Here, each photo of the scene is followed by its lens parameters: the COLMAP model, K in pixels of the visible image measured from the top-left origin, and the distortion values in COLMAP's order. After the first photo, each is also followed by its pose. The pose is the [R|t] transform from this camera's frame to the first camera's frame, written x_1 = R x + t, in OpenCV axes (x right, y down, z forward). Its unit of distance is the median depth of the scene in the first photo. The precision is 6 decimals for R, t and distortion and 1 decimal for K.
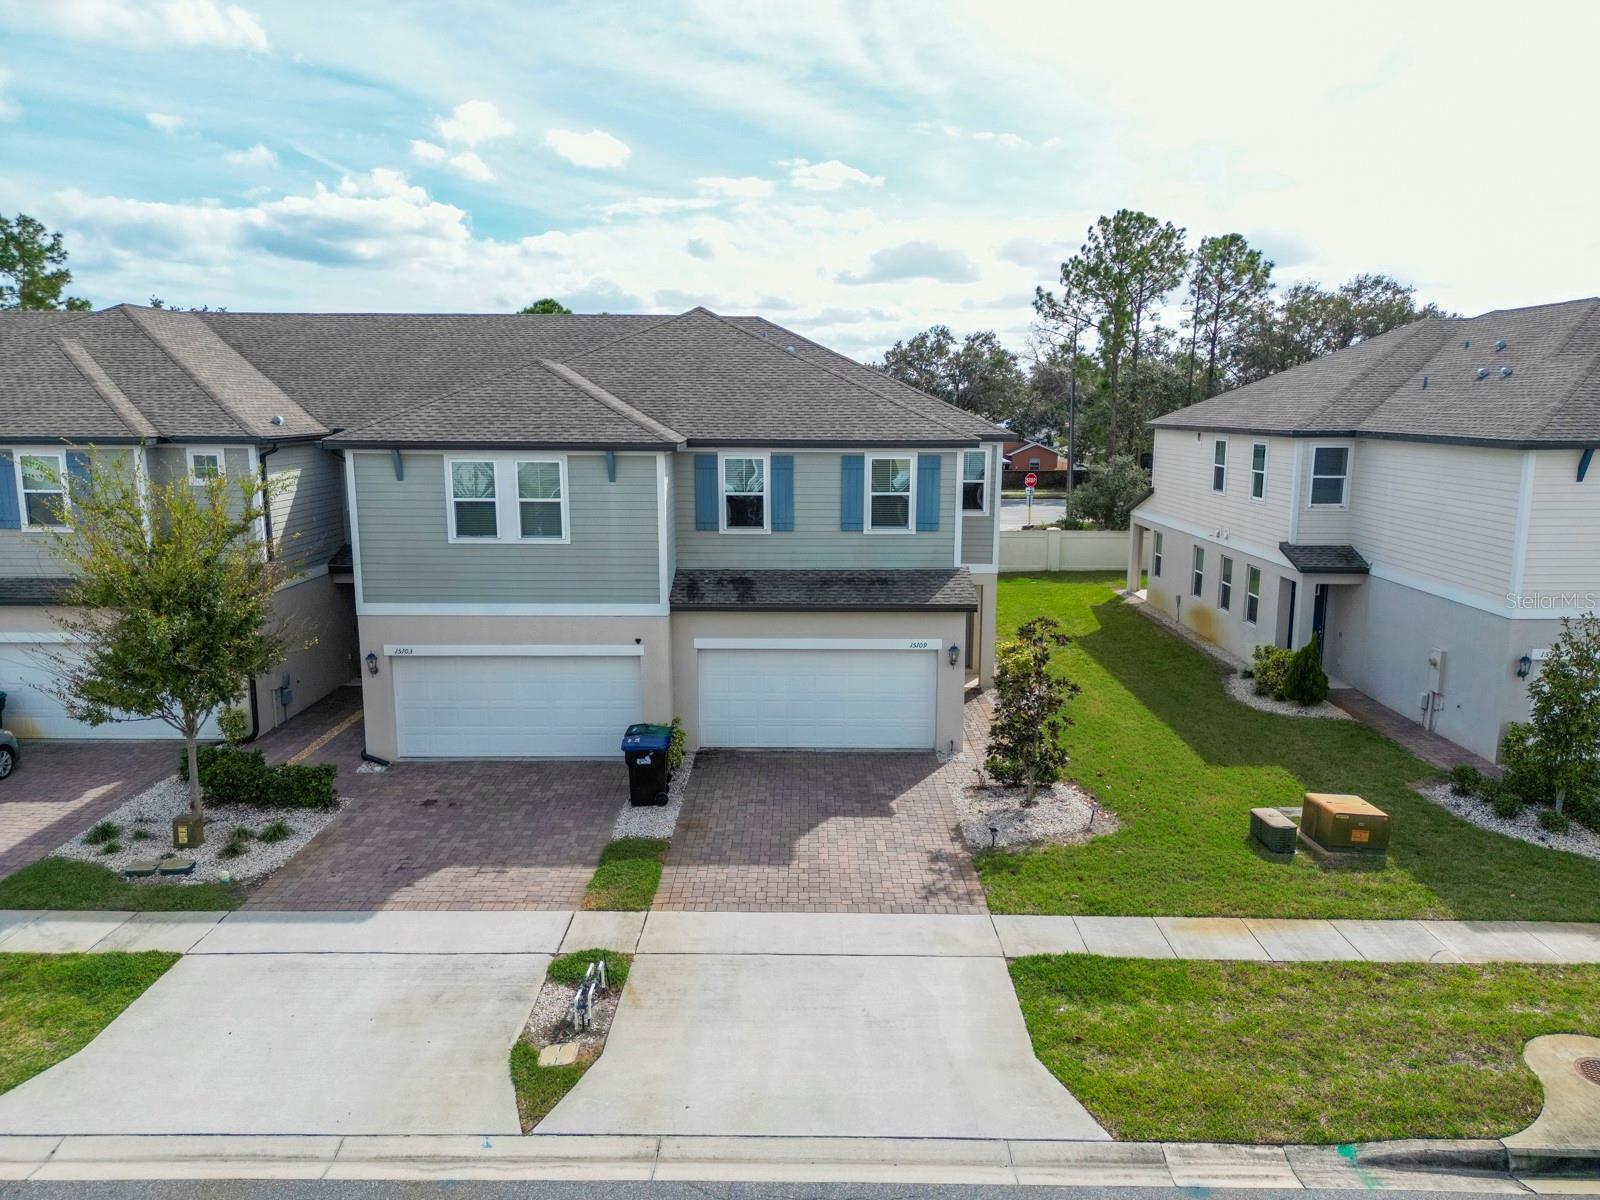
lens RADIAL K [[1138.2, 0, 785.6], [0, 1138.2, 592.2], [0, 0, 1]] dist [0.060145, -0.038975]
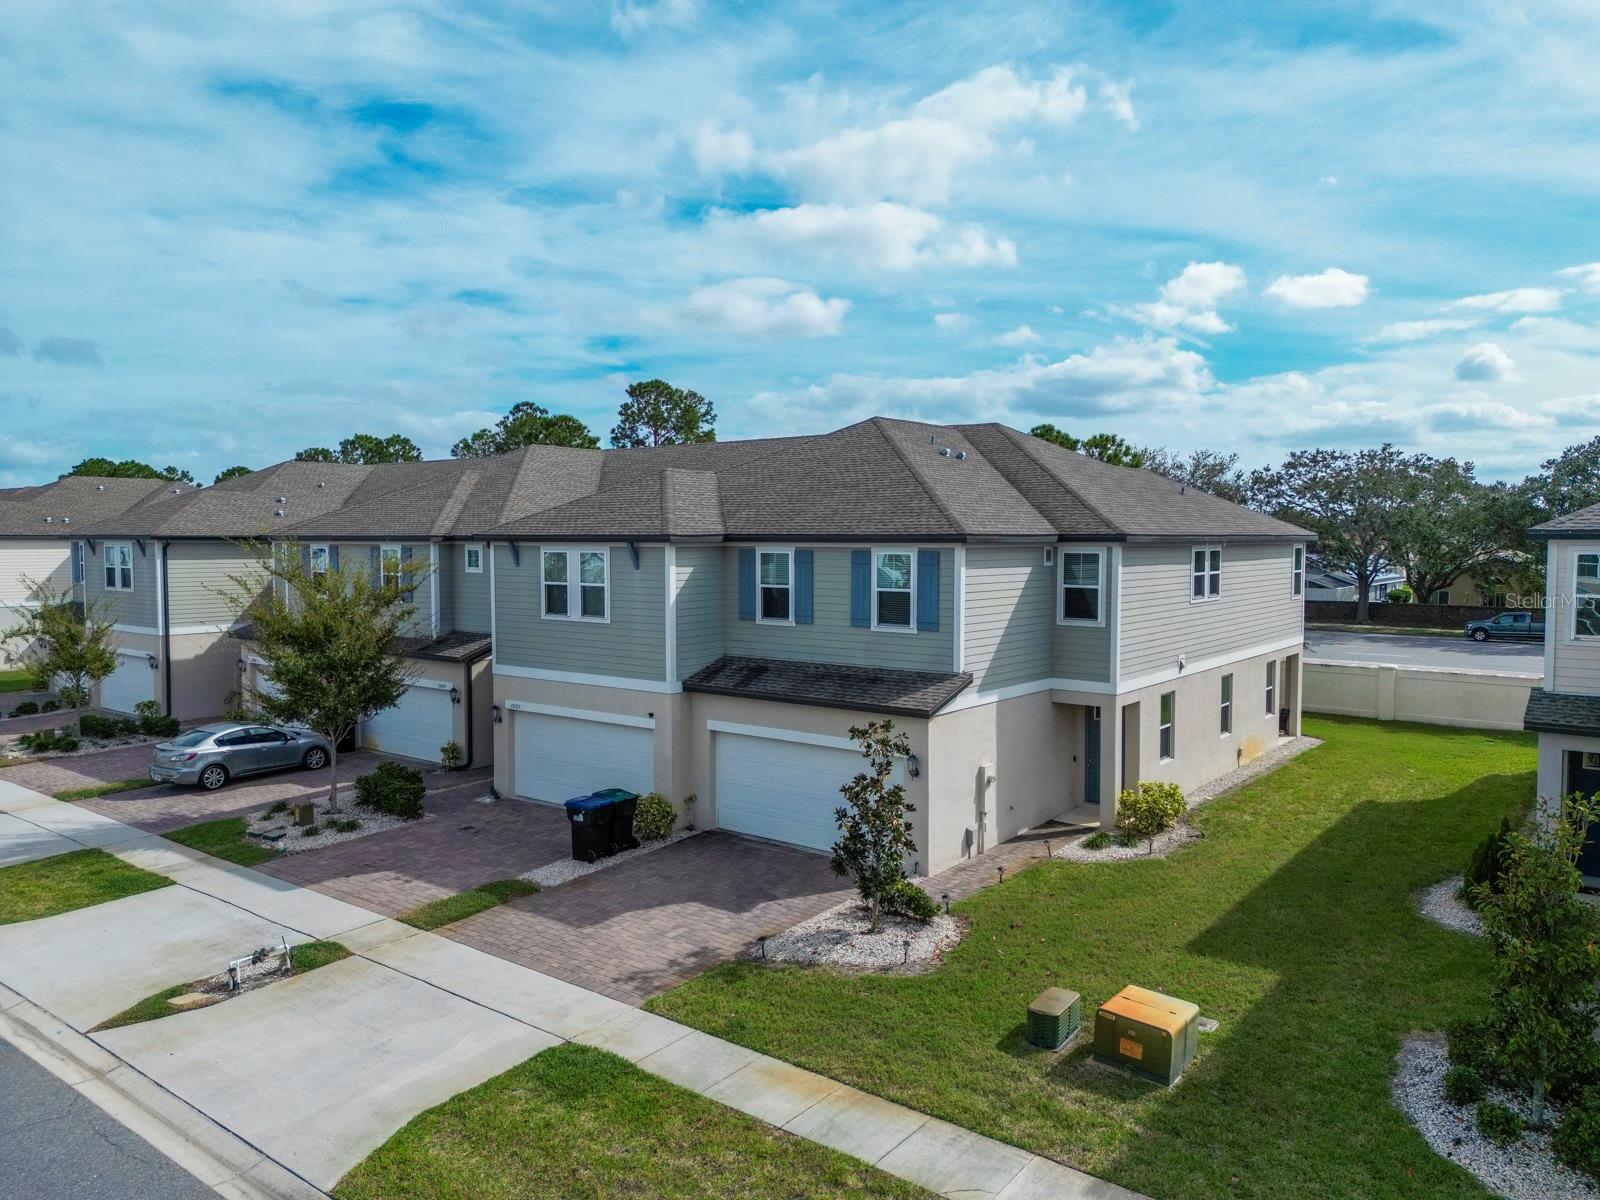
lens RADIAL K [[1138.2, 0, 799.0], [0, 1138.2, 584.8], [0, 0, 1]] dist [0.060145, -0.038975]
pose [[0.790045, 0.022807, -0.612624, 0.666177], [-0.098252, 0.991101, -0.089809, 0.003151], [0.605124, 0.131144, 0.785255, 0.217773]]
